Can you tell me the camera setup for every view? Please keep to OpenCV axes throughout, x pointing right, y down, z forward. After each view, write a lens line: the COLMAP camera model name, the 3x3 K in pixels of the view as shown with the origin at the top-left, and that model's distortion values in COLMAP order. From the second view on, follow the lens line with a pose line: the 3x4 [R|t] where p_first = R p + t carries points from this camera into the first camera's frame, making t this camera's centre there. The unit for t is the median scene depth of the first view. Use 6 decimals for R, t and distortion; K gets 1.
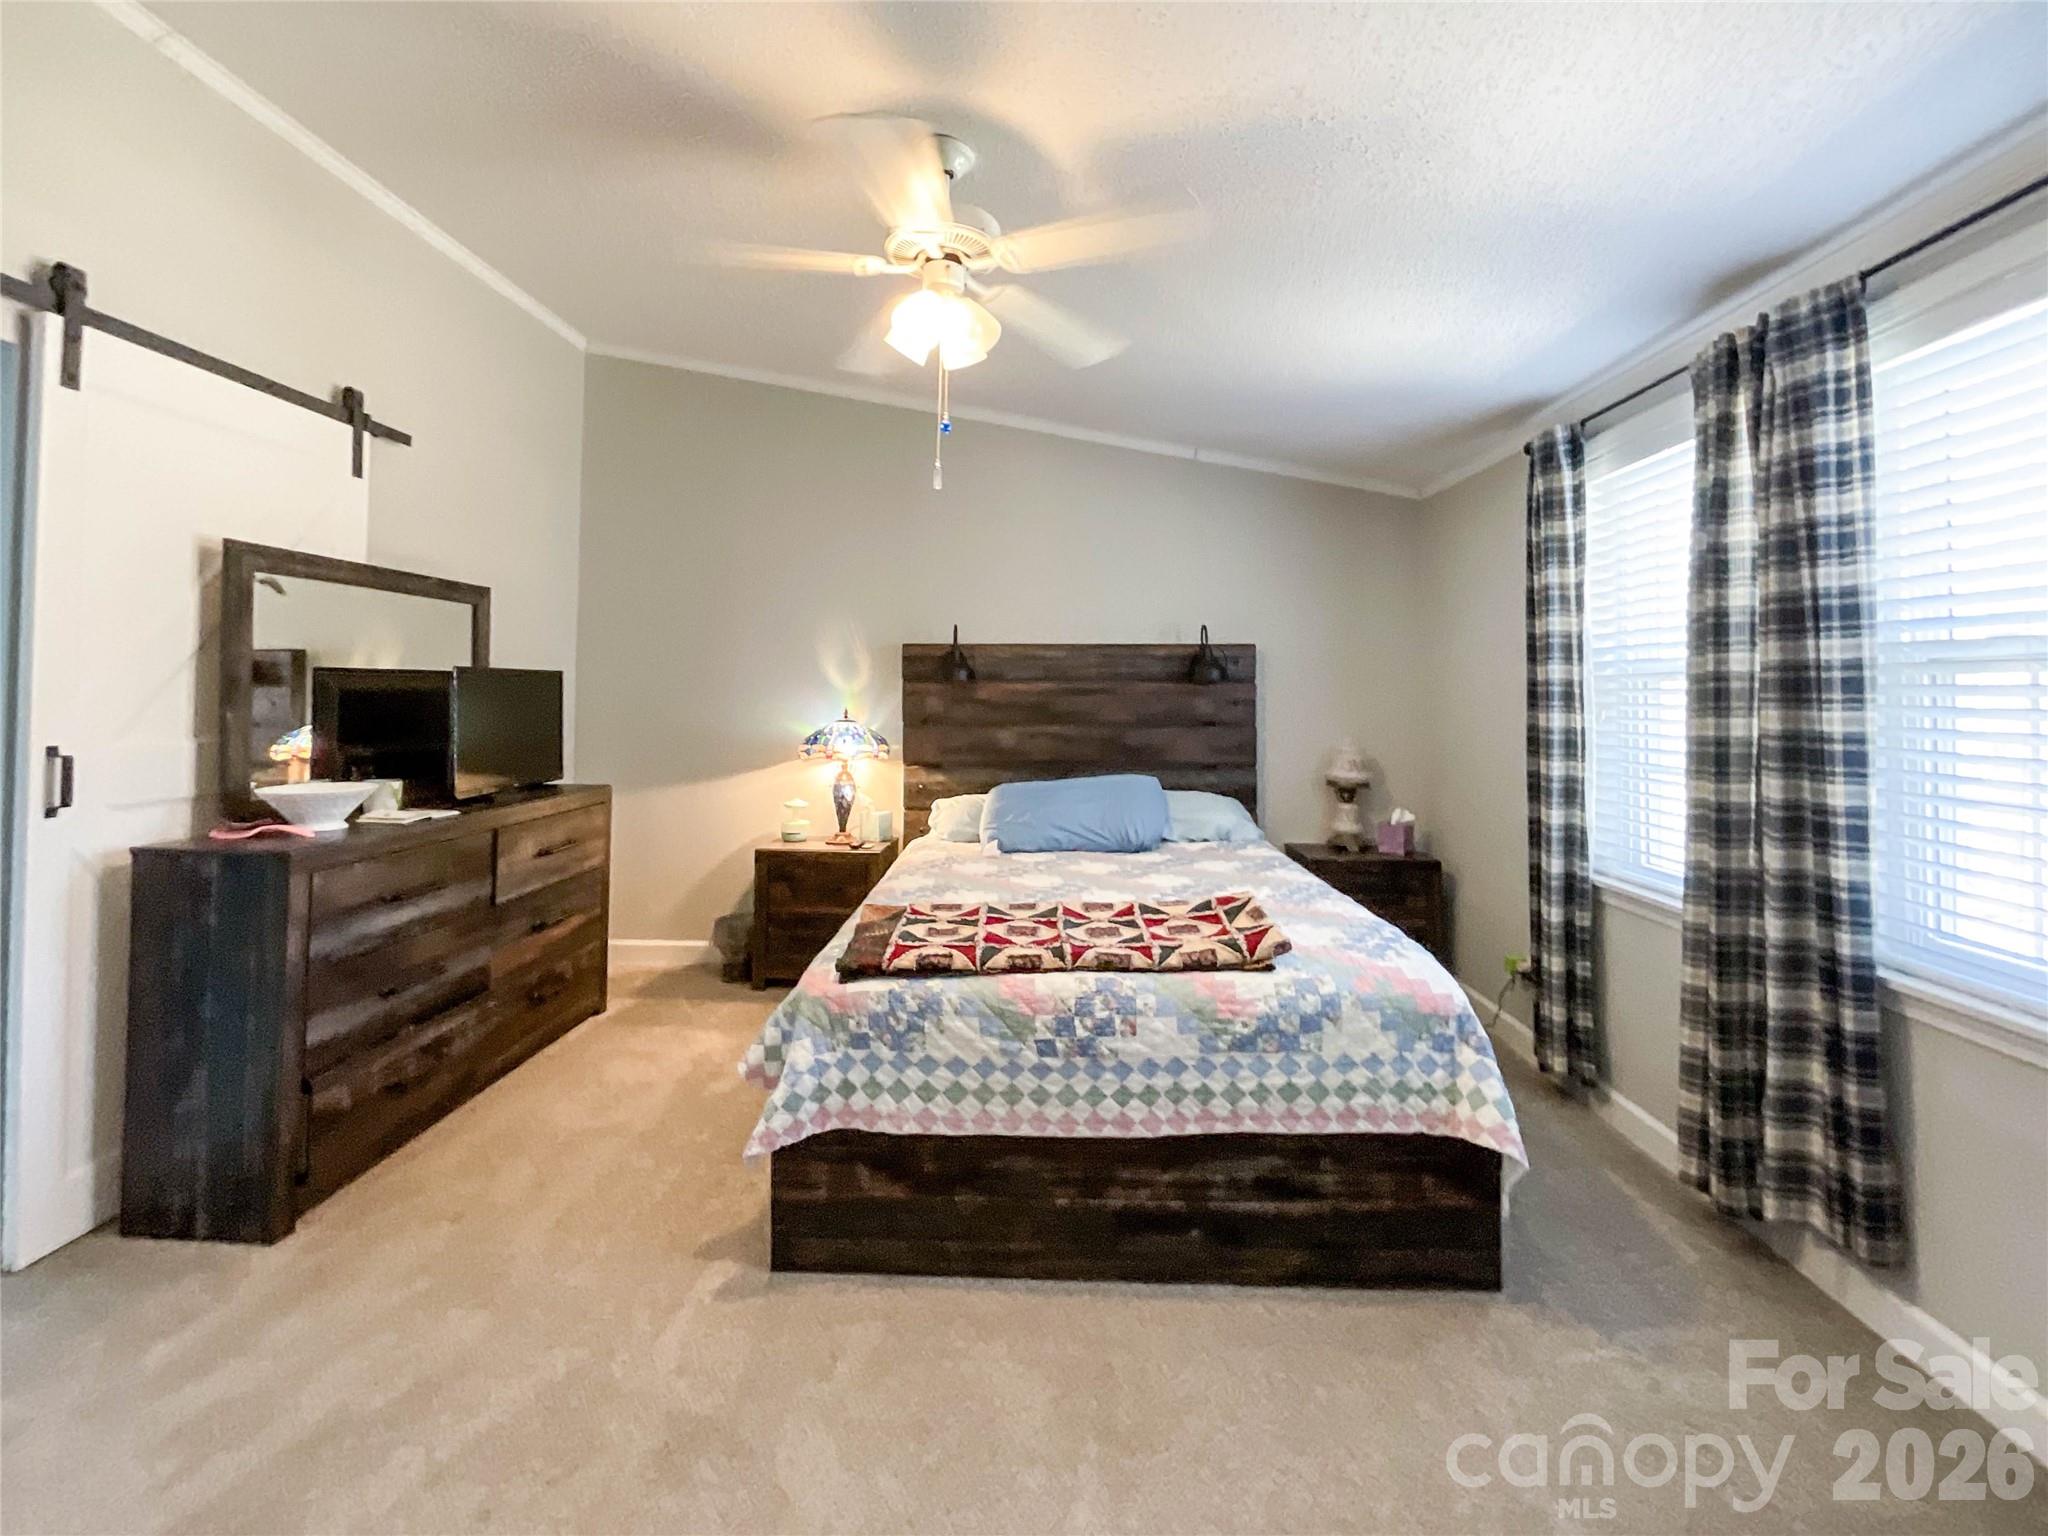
lens RADIAL K [[871.6, 0, 1043.0], [0, 871.6, 695.8], [0, 0, 1]] dist [-0.014958, 0.013656]
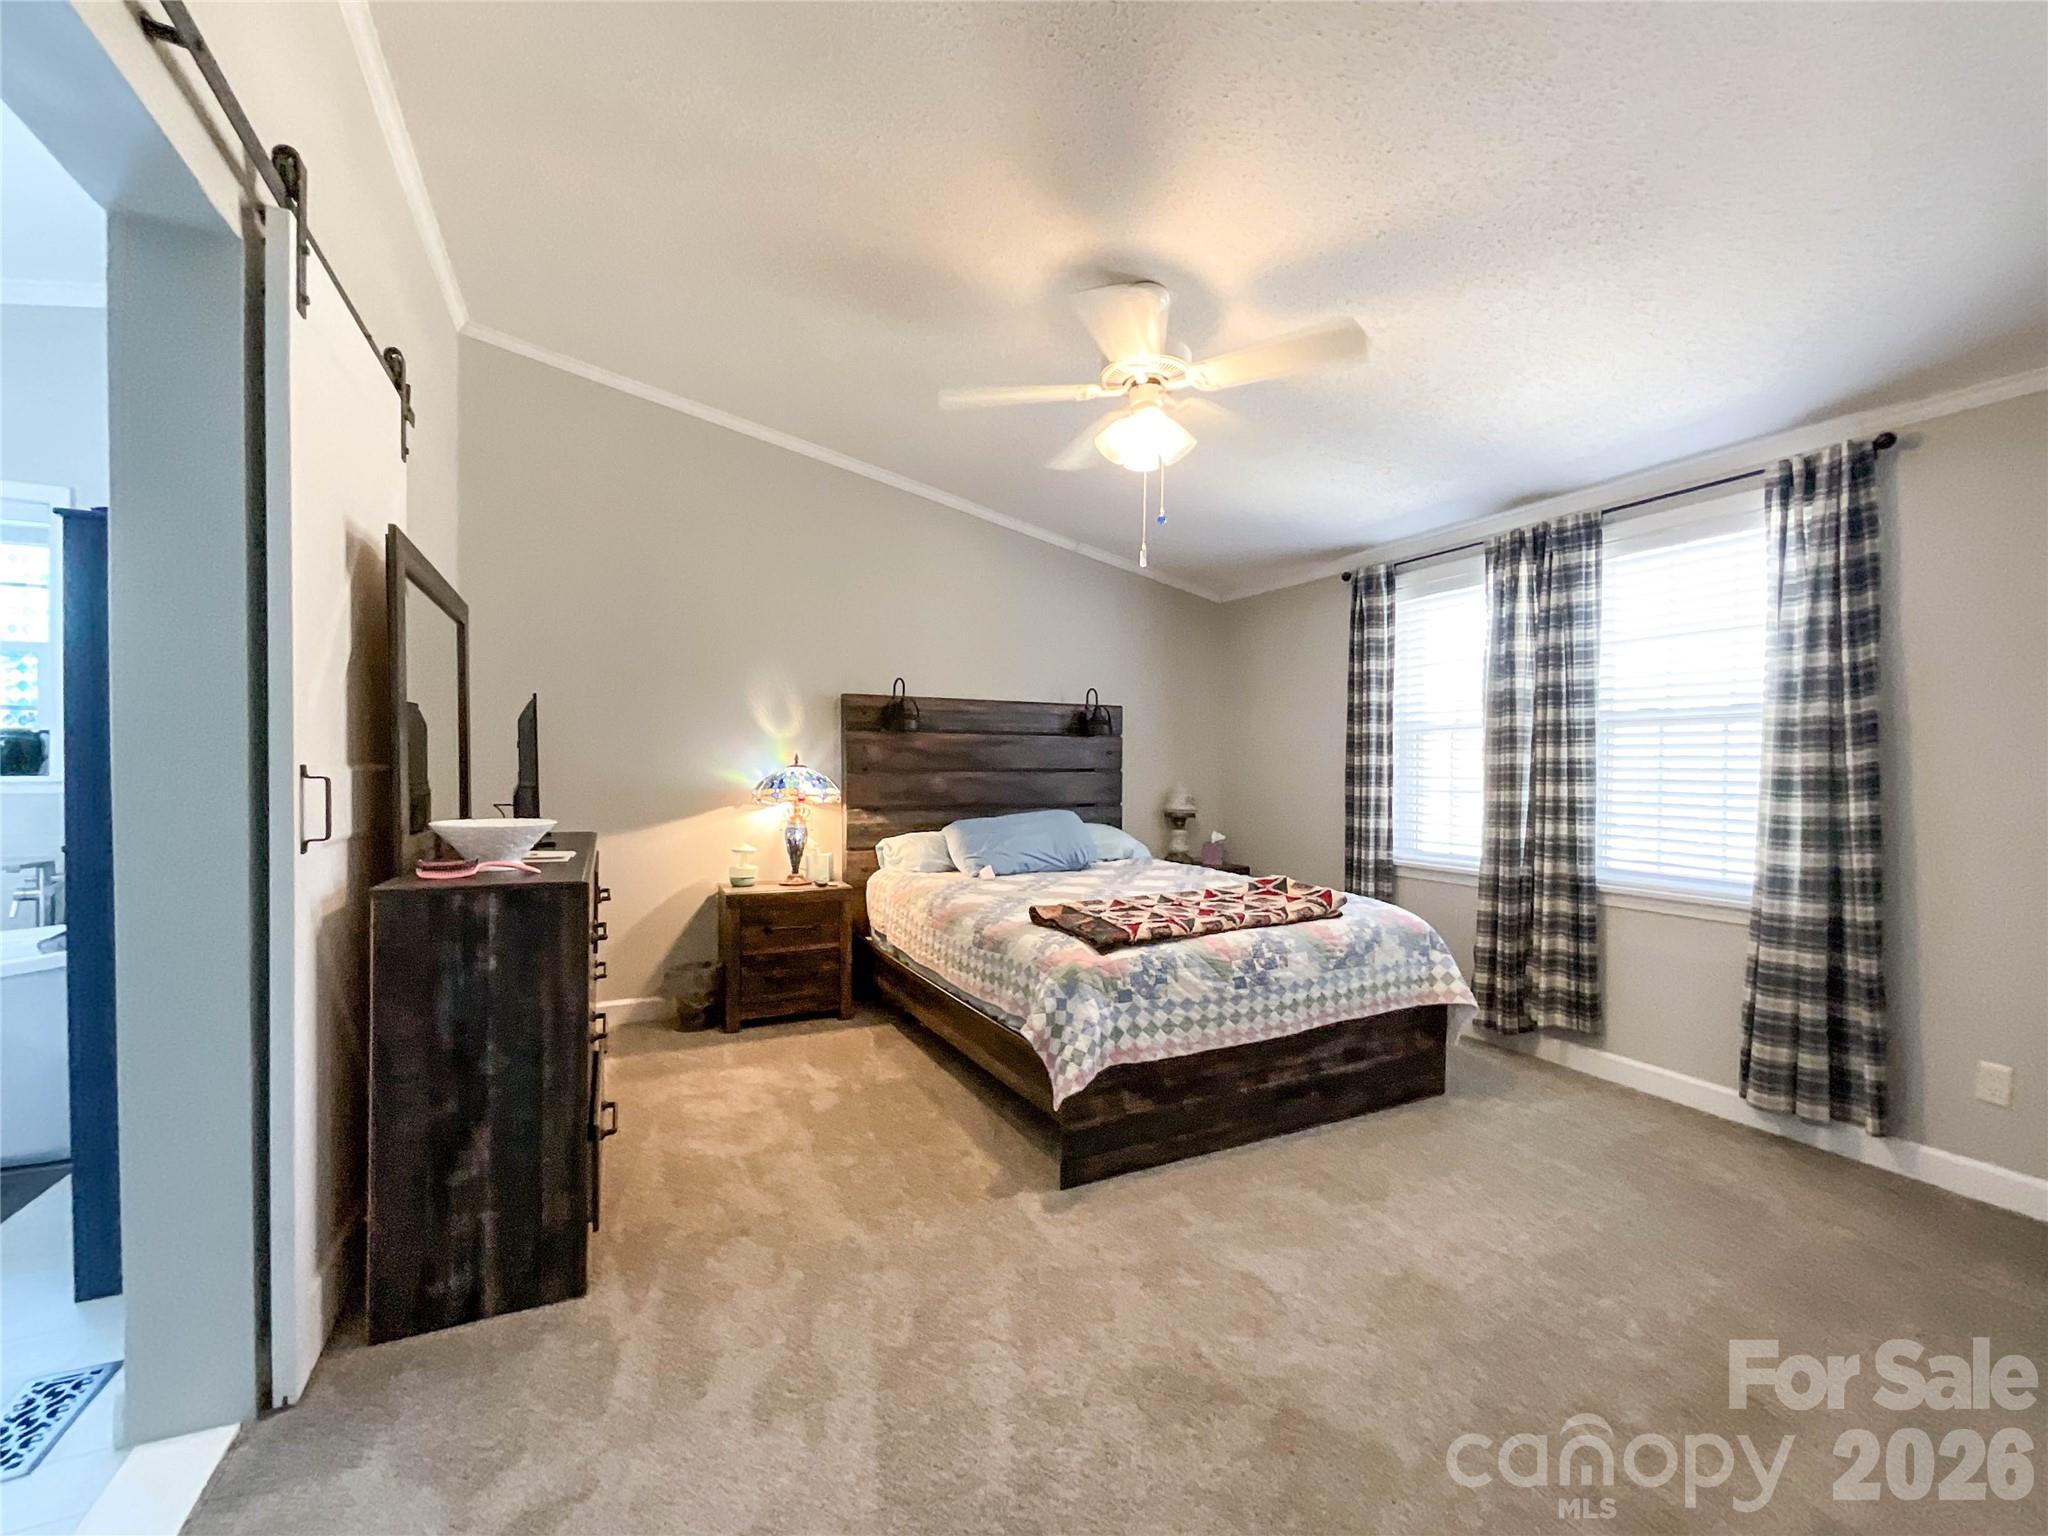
lens RADIAL K [[844.9, 0, 1034.3], [0, 844.9, 798.7], [0, 0, 1]] dist [-0.002525, -0.000078]
pose [[0.878028, -0.017924, 0.478273, -0.924914], [-0.000722, 0.999248, 0.038775, 0.055912], [-0.478608, -0.034391, 0.877355, -0.024723]]
